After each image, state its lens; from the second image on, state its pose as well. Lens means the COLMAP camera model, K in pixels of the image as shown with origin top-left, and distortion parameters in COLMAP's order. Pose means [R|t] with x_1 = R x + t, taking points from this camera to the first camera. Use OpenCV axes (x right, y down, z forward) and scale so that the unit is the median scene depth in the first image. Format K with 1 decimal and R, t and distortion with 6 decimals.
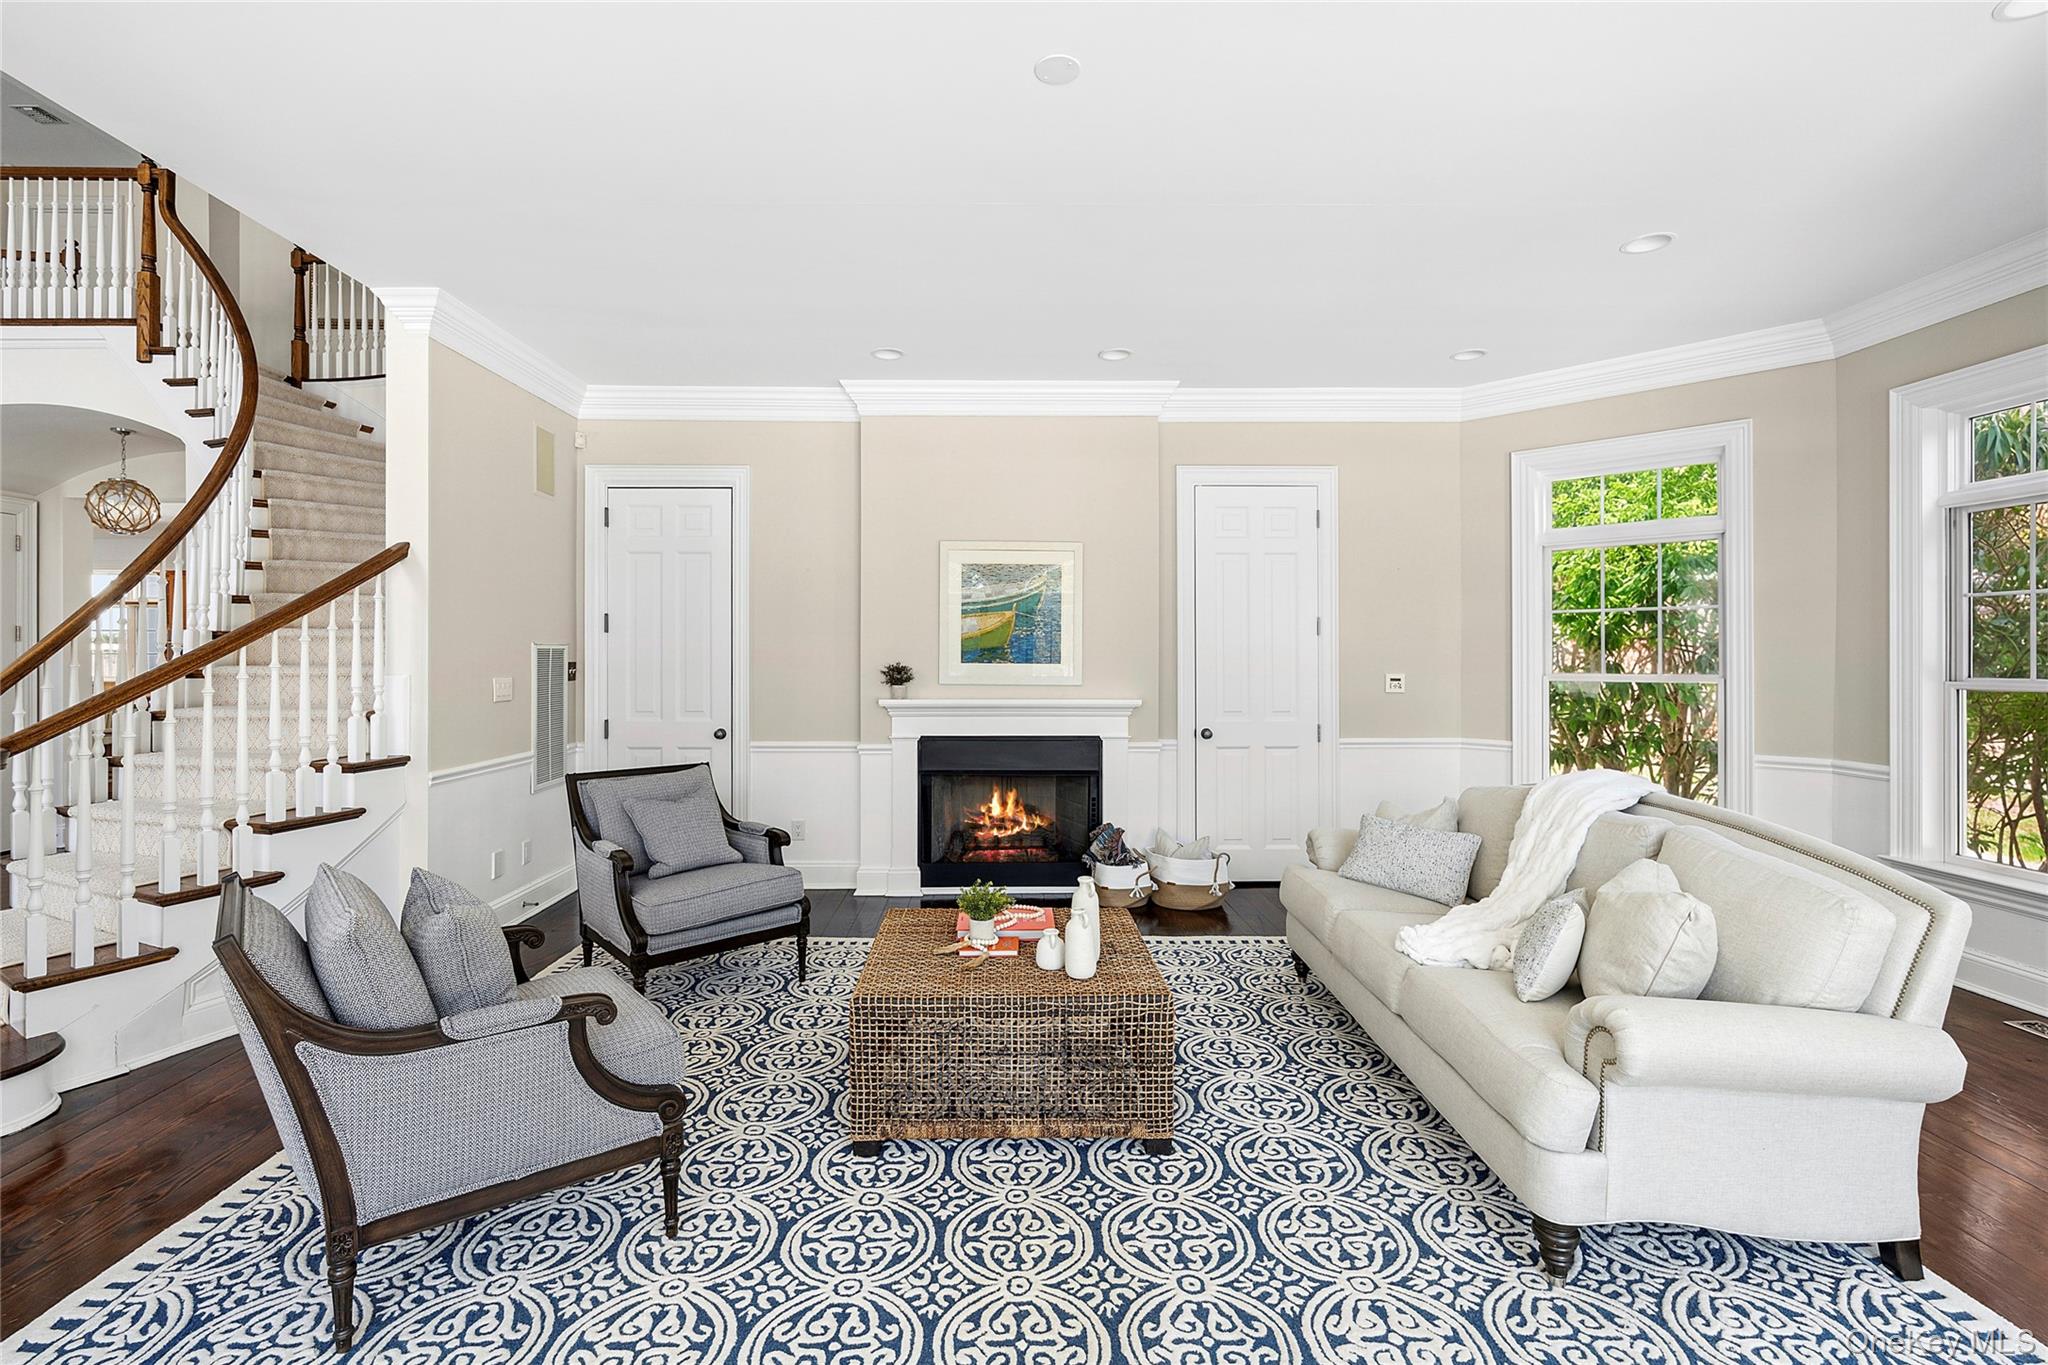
lens RADIAL K [[929.6, 0, 1023.6], [0, 929.6, 670.9], [0, 0, 1]] dist [-0.004532, 0.000884]
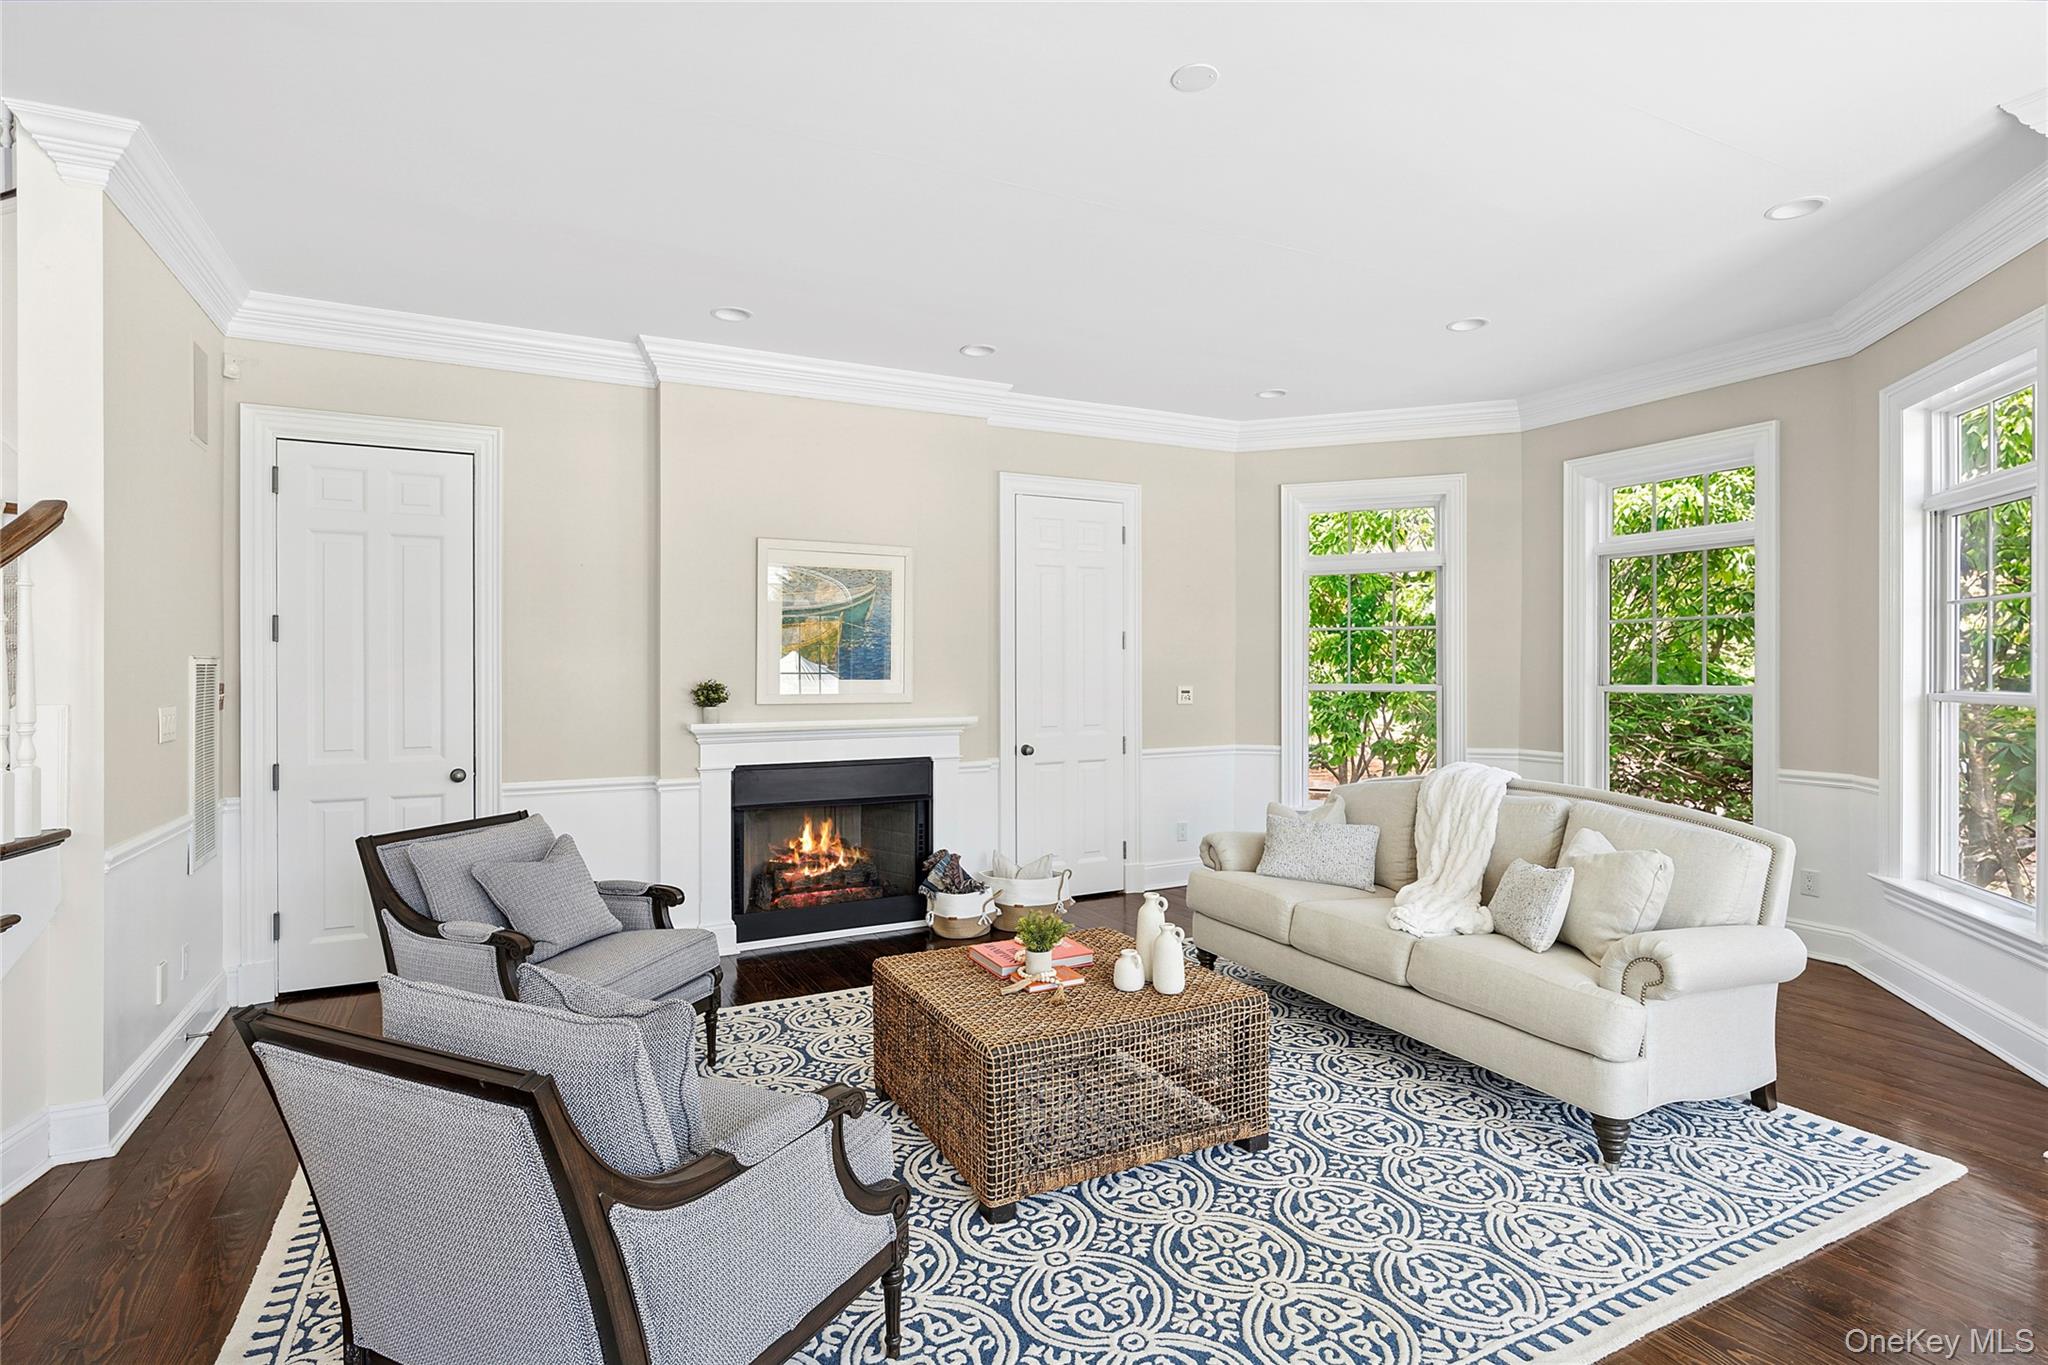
lens RADIAL K [[1014.3, 0, 1026.0], [0, 1014.3, 690.6], [0, 0, 1]] dist [-0.005484, 0.000682]
pose [[0.895736, -0.014198, 0.444360, -0.375675], [0.013025, 0.999899, 0.005694, -0.000961], [-0.444396, 0.000688, 0.895830, 0.066802]]
